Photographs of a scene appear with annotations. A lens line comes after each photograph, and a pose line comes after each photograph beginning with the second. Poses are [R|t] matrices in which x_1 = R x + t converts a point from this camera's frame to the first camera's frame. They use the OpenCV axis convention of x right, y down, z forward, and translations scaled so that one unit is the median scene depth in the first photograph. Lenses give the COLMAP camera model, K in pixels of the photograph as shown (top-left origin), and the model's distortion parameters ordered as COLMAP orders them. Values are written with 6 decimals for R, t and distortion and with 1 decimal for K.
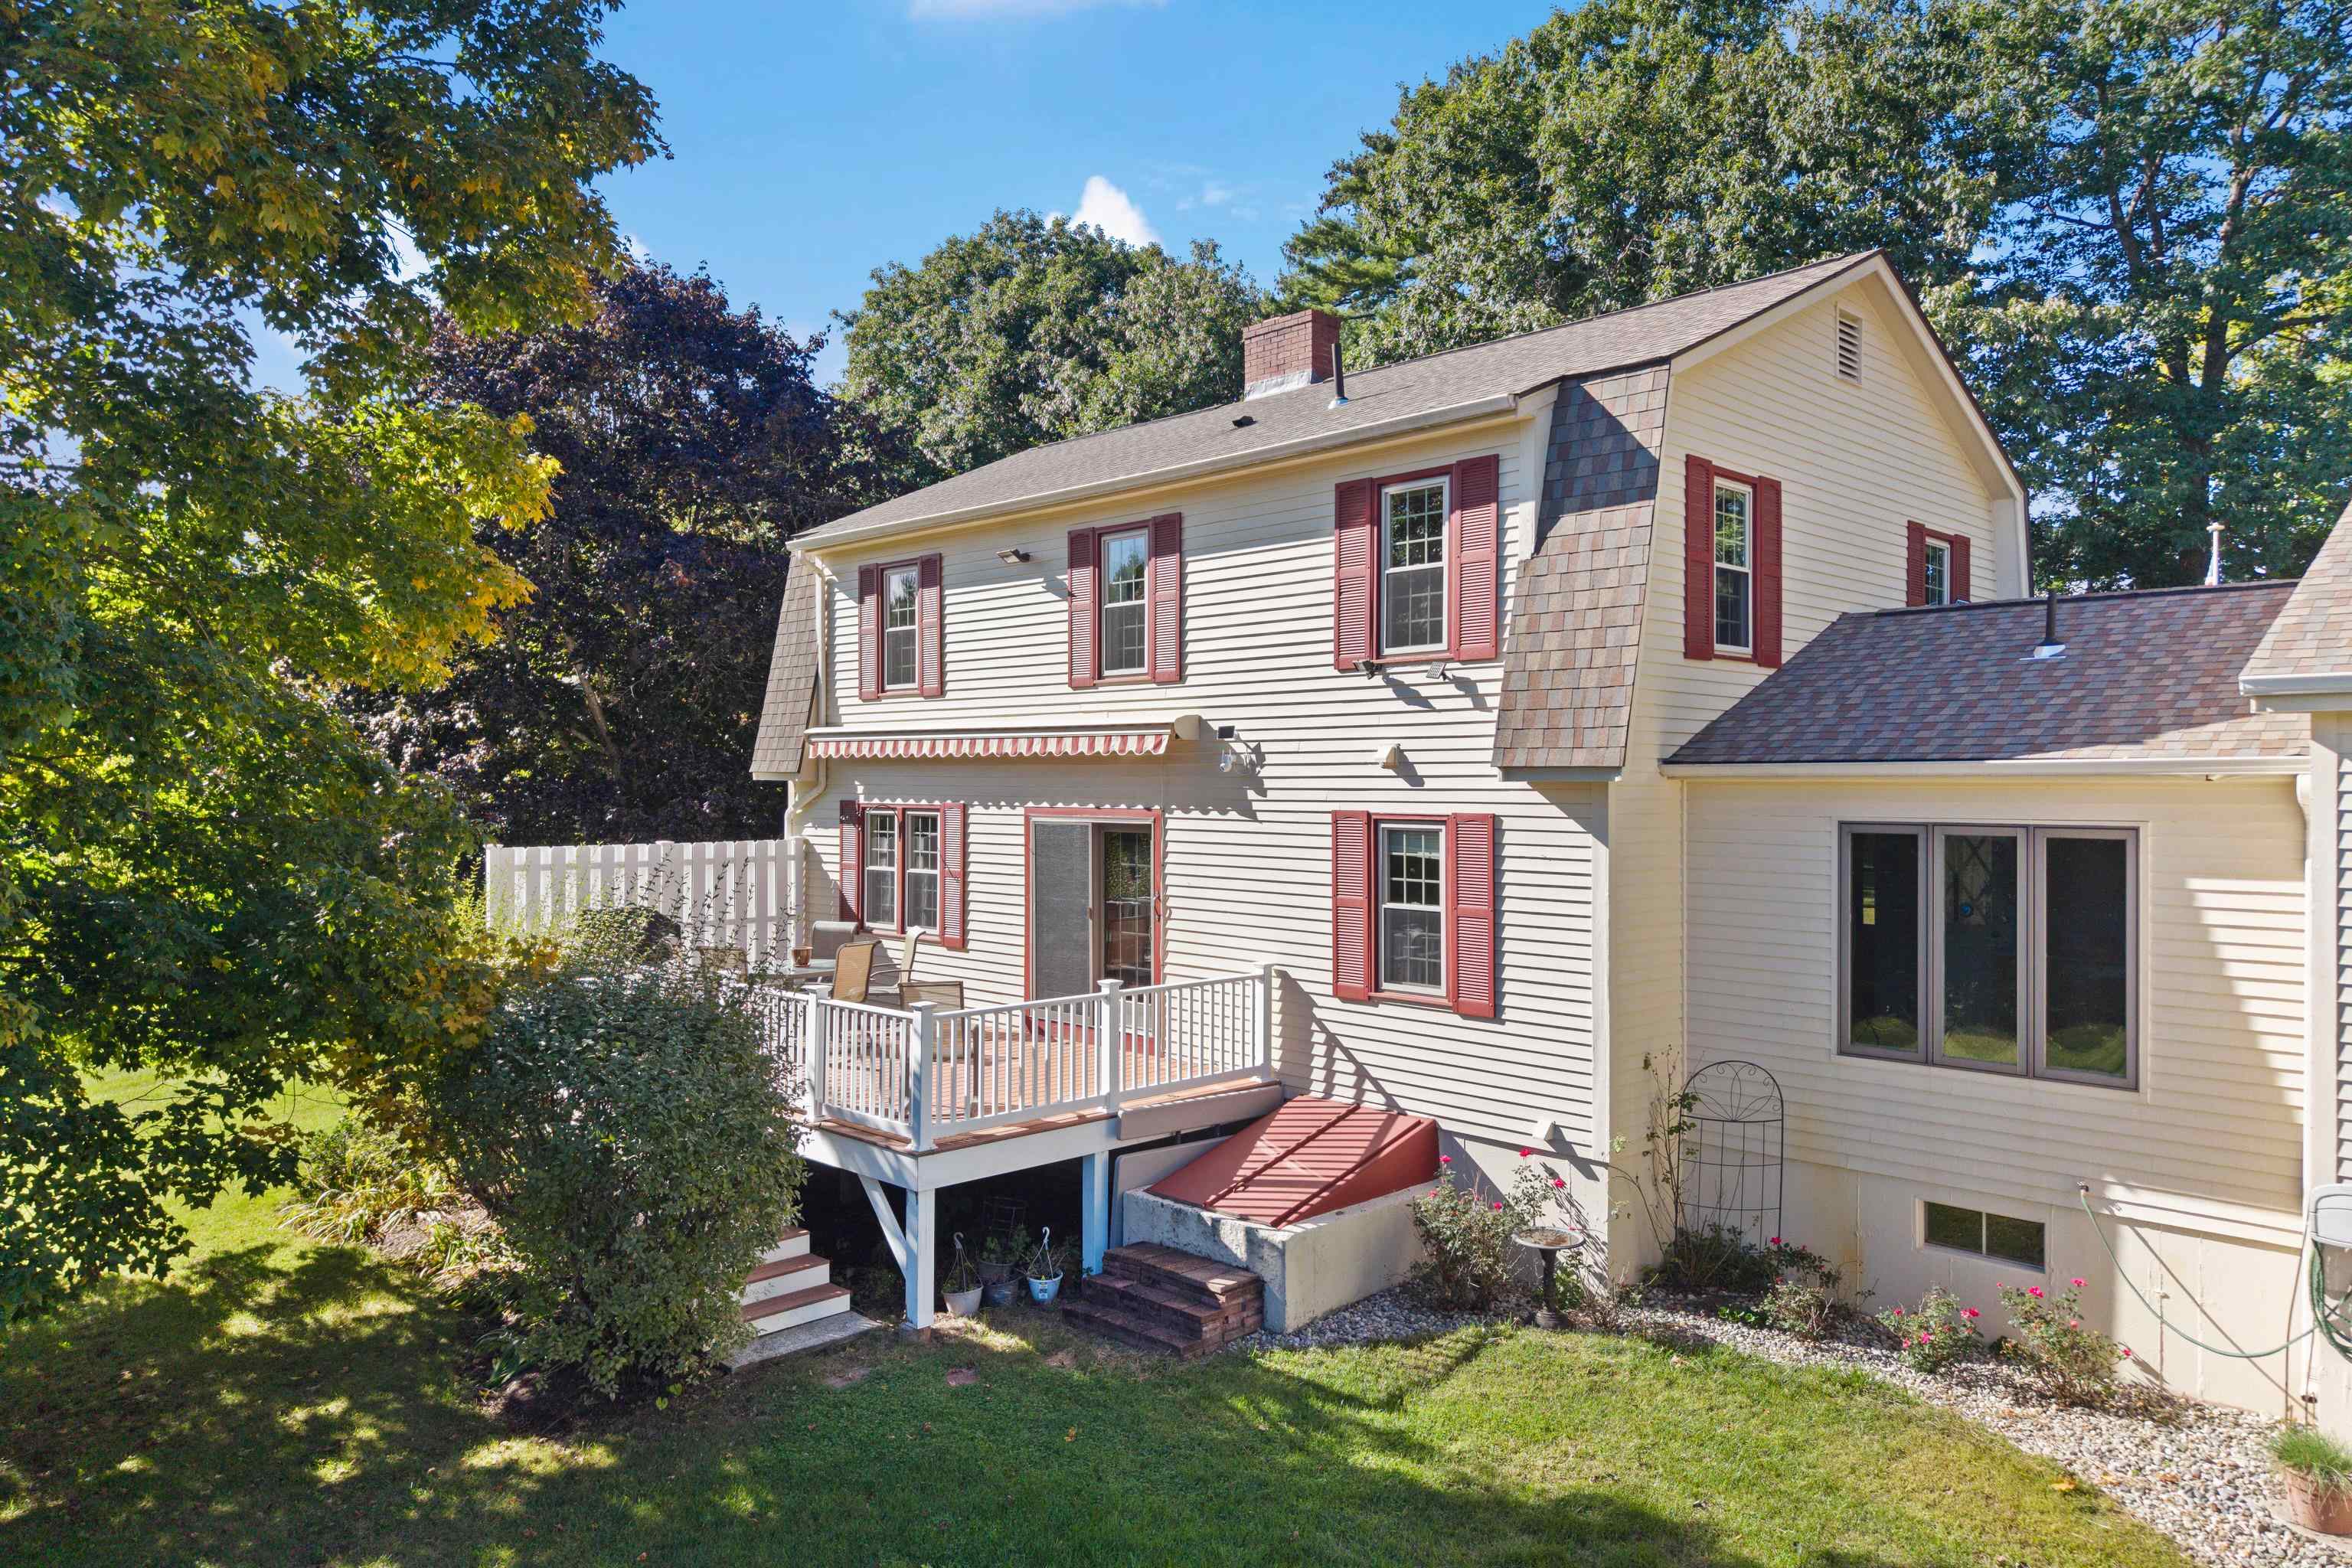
lens RADIAL K [[1576.8, 0, 1161.2], [0, 1576.8, 777.8], [0, 0, 1]] dist [0.092243, -0.137125]
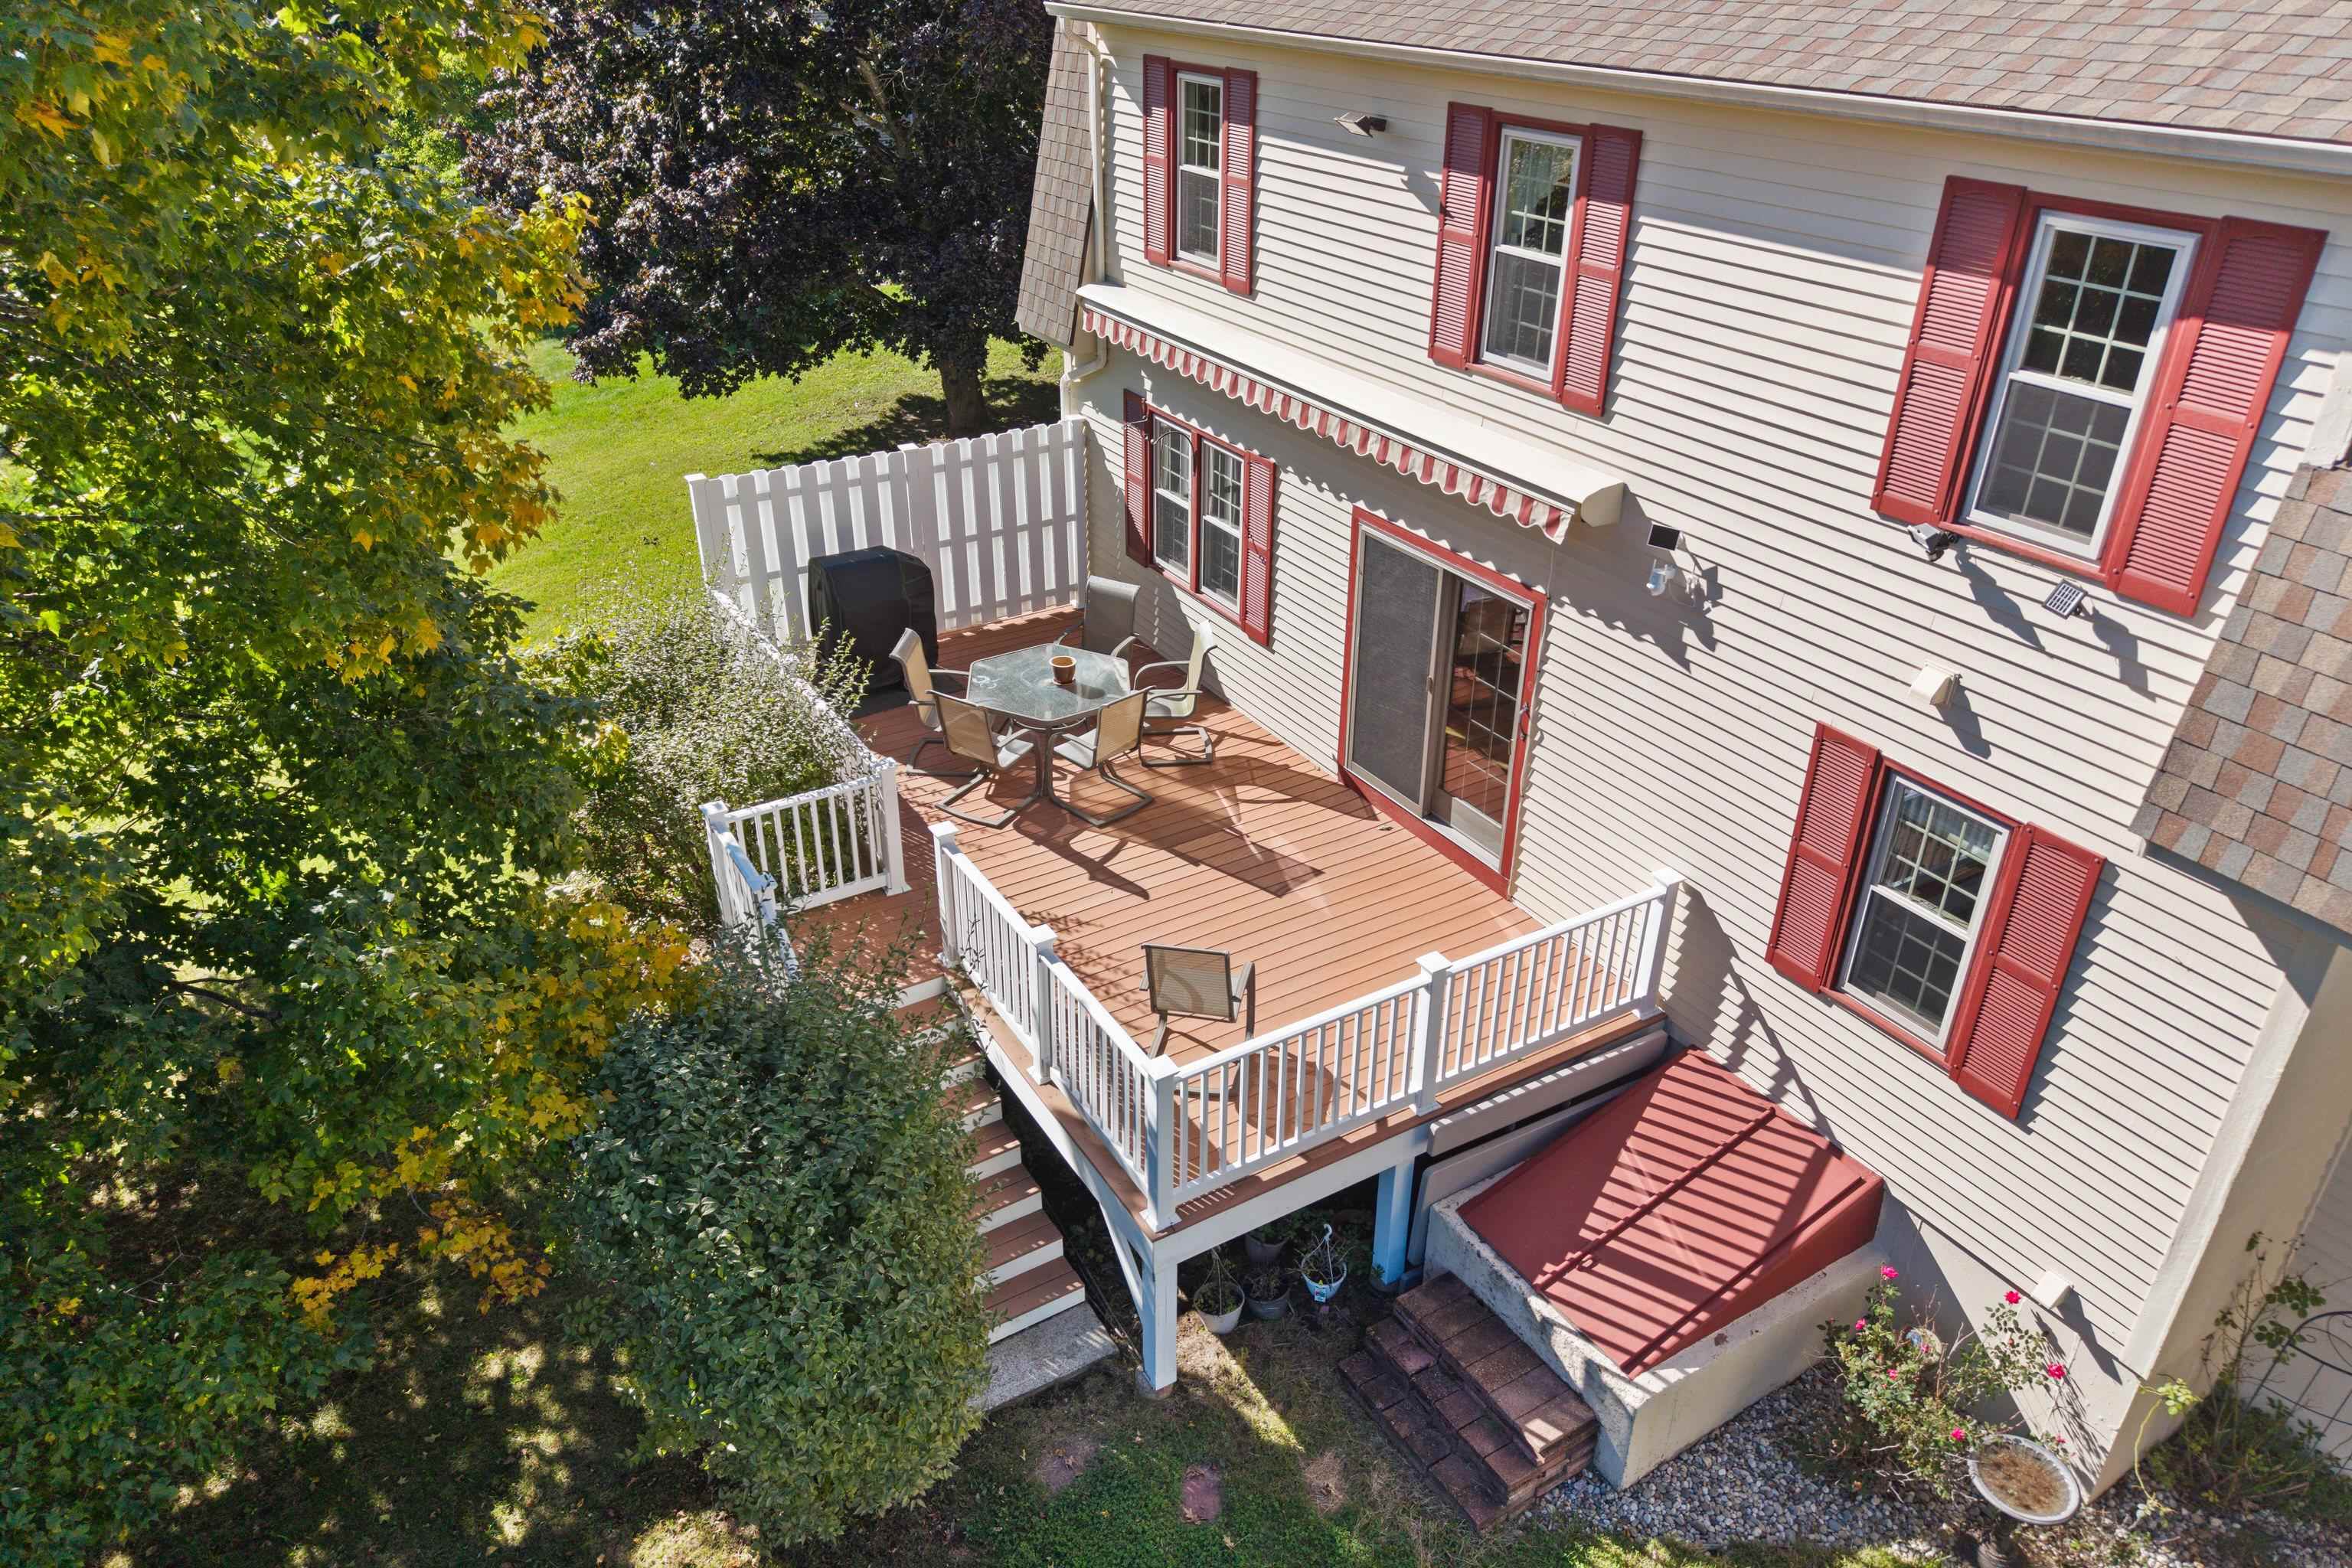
lens RADIAL K [[1567.6, 0, 1164.6], [0, 1567.6, 784.4], [0, 0, 1]] dist [0.003589, -0.004924]
pose [[0.973538, 0.108667, -0.201037, -0.017615], [0.004044, 0.871379, 0.490594, -0.266155], [0.228490, -0.478425, 0.847881, 0.392444]]
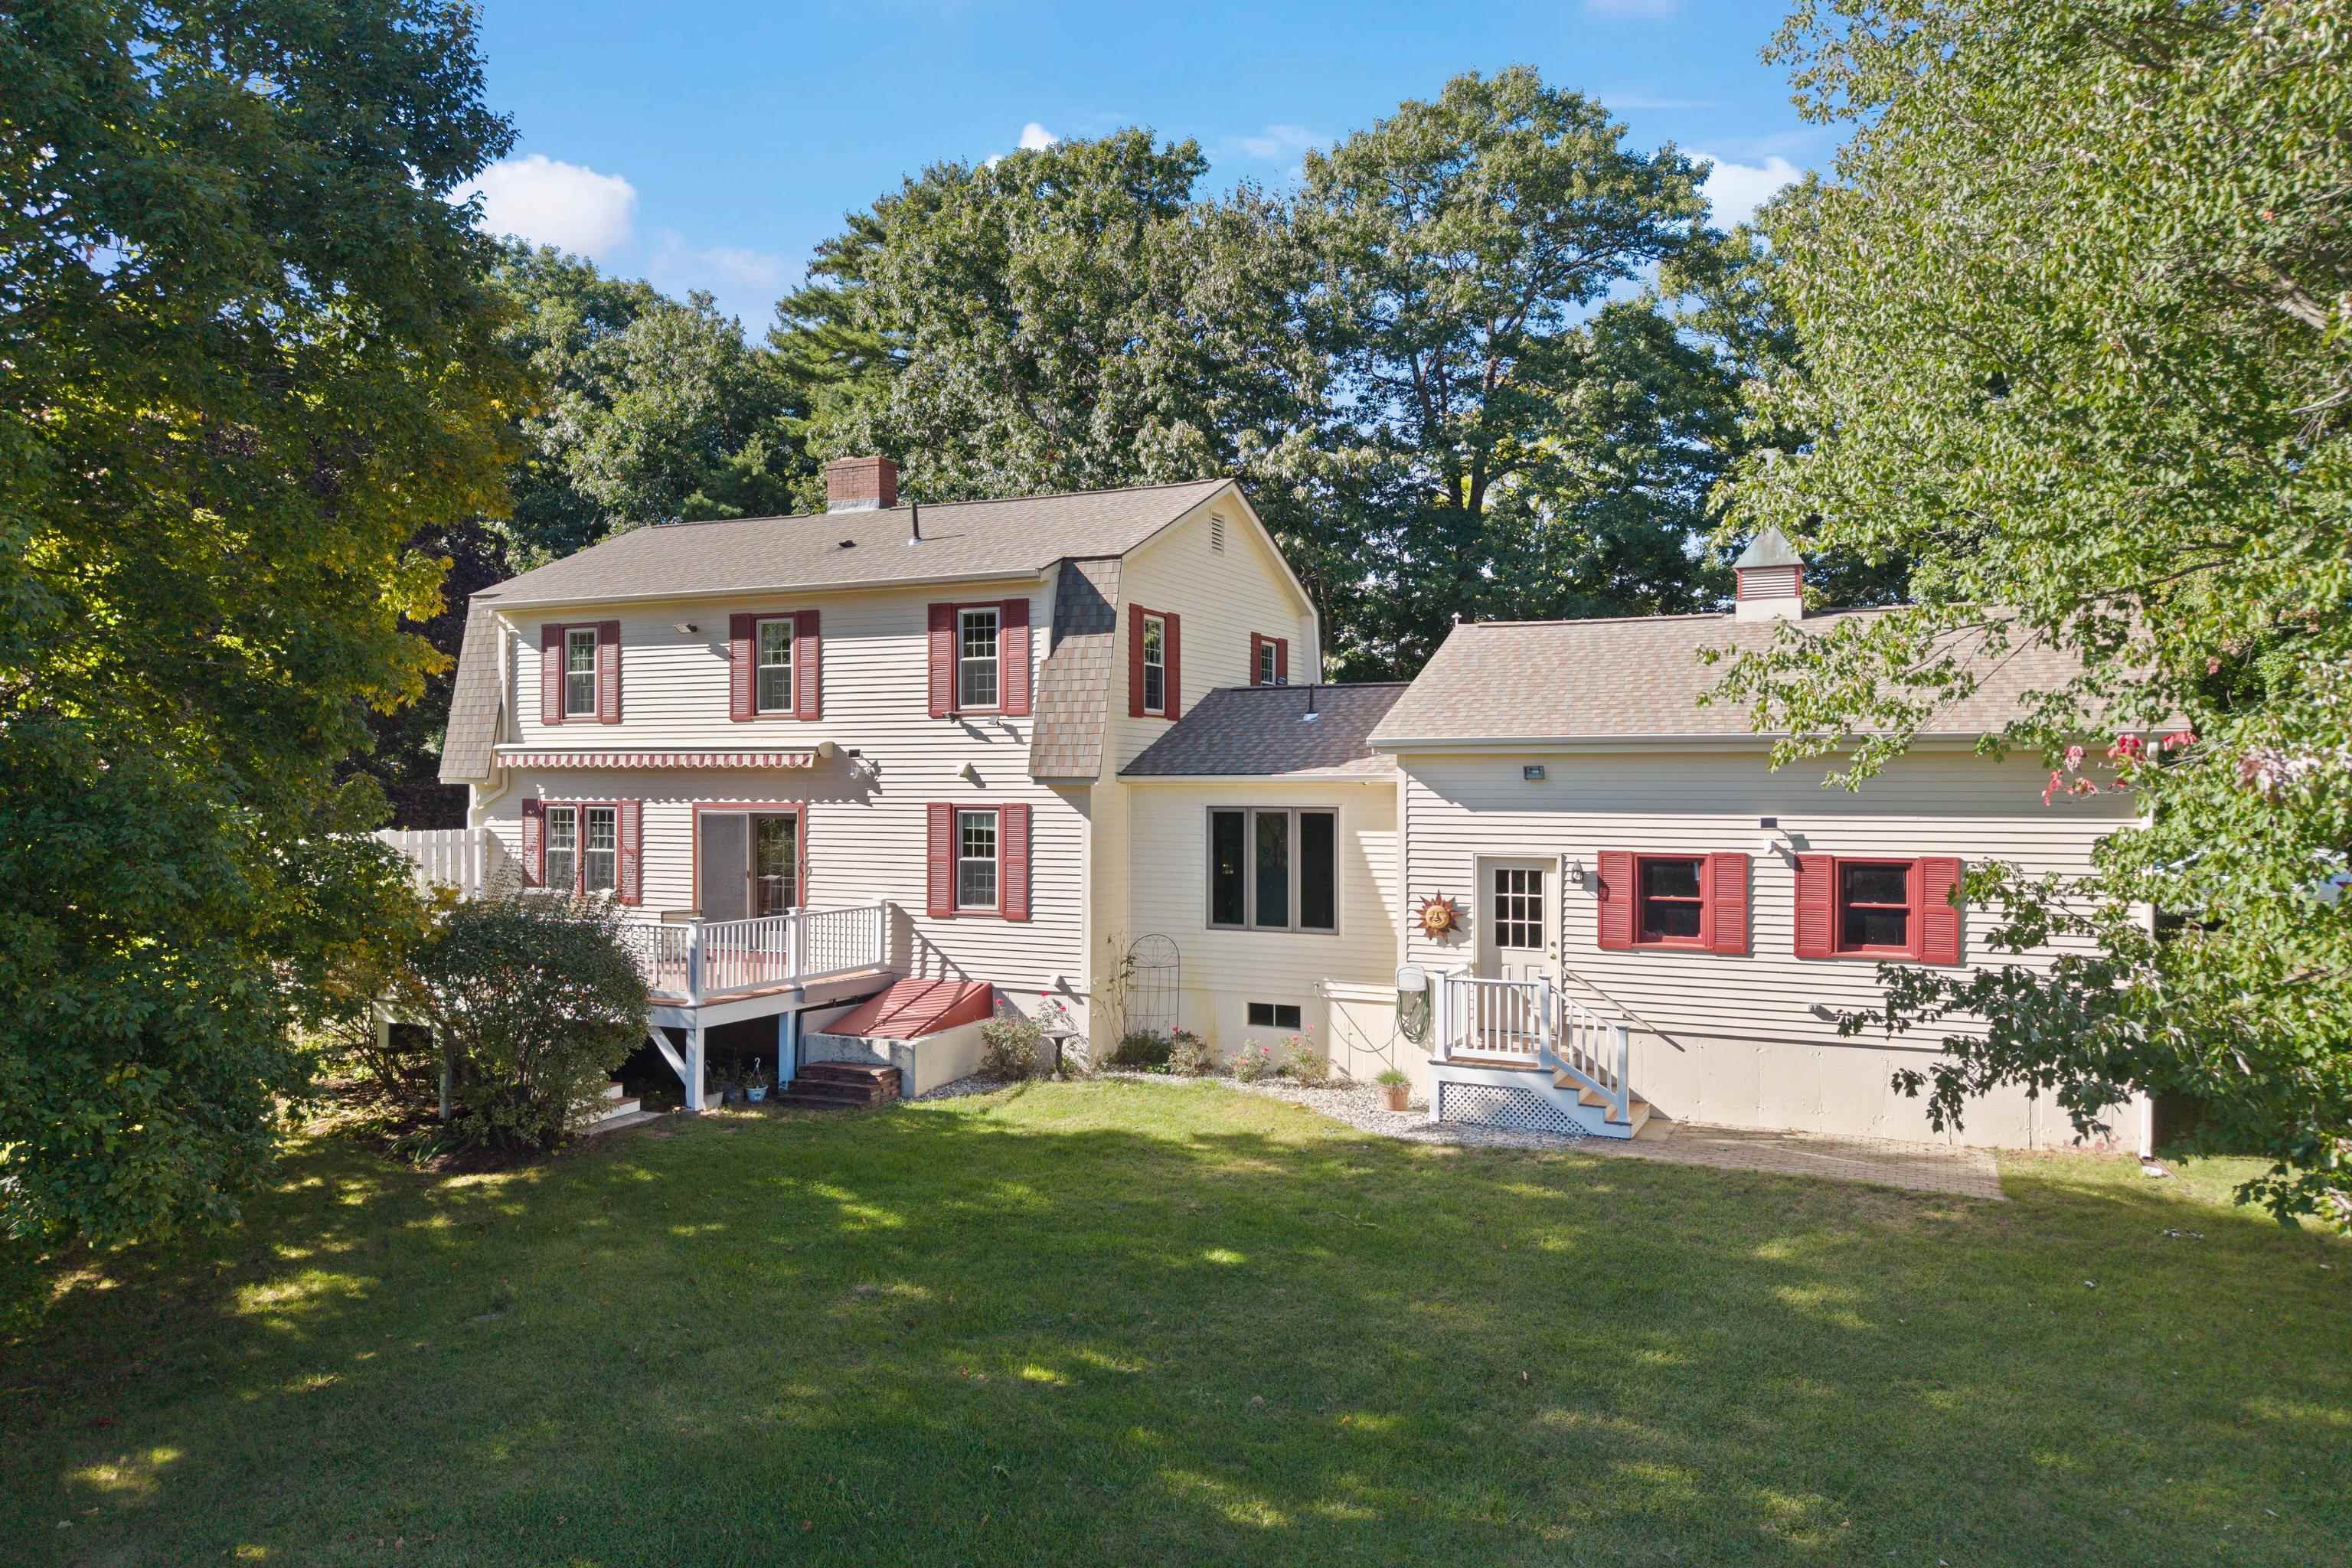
lens RADIAL K [[1546.2, 0, 1260.4], [0, 1546.2, 781.1], [0, 0, 1]] dist [0.004782, -0.078809]
pose [[0.916305, 0.003546, 0.400465, -0.215778], [-0.002346, 0.999991, -0.003489, 0.003161], [-0.400474, 0.002257, 0.916306, -0.606033]]
